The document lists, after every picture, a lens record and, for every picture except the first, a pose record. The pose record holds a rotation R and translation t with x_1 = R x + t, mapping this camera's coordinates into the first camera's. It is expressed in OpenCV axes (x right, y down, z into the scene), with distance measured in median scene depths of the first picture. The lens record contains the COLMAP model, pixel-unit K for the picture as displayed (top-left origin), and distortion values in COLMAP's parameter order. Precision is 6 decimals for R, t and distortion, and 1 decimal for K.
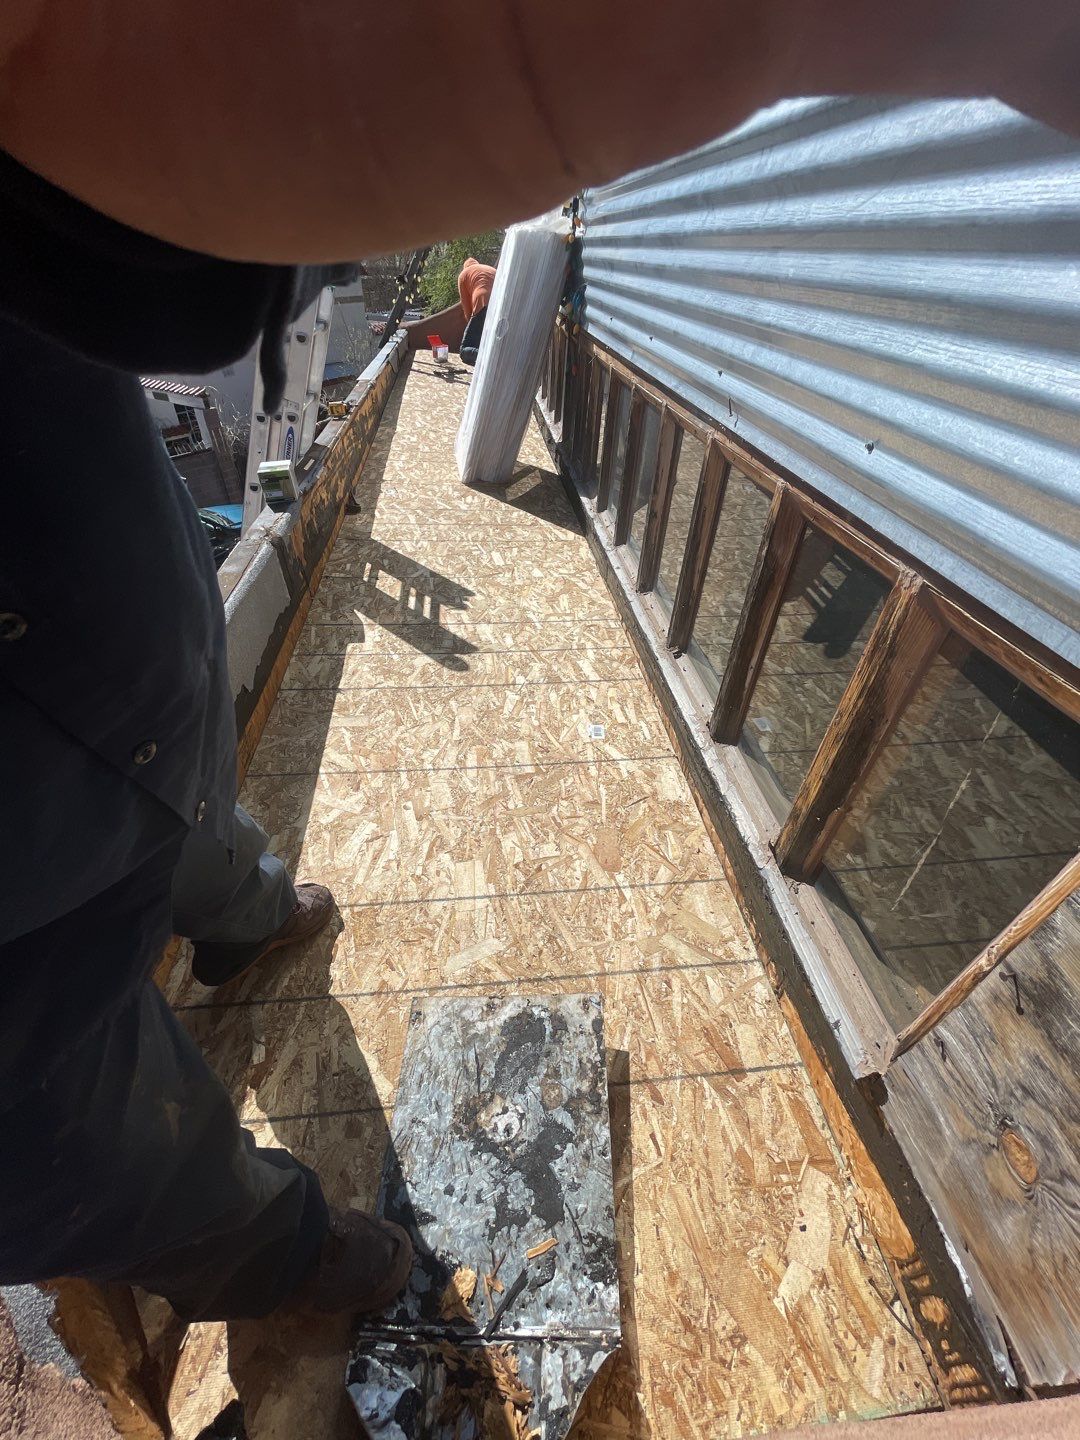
lens RADIAL K [[570.0, 0, 538.5], [0, 570.0, 728.3], [0, 0, 1]] dist [-0.000677, -0.000528]
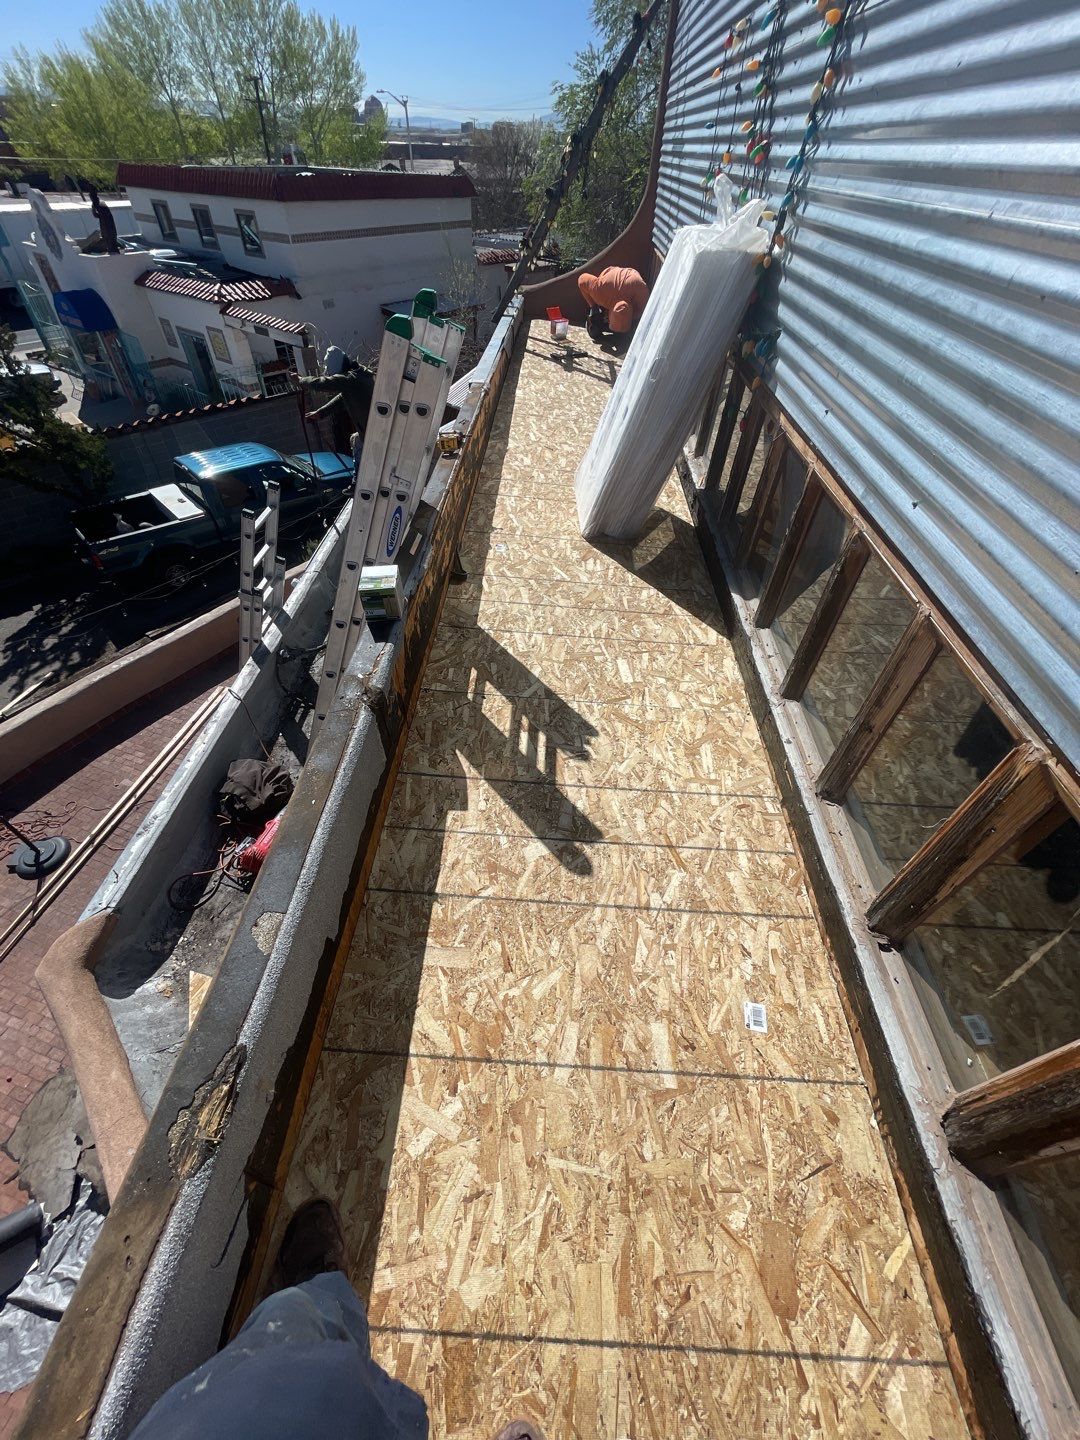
lens RADIAL K [[570.0, 0, 539.0], [0, 570.0, 721.3], [0, 0, 1]] dist [-0.000677, -0.000528]
pose [[0.988889, 0.108742, -0.101355, -0.126818], [-0.099495, 0.990756, 0.092216, -0.355140], [0.110446, -0.081107, 0.990567, 0.189419]]
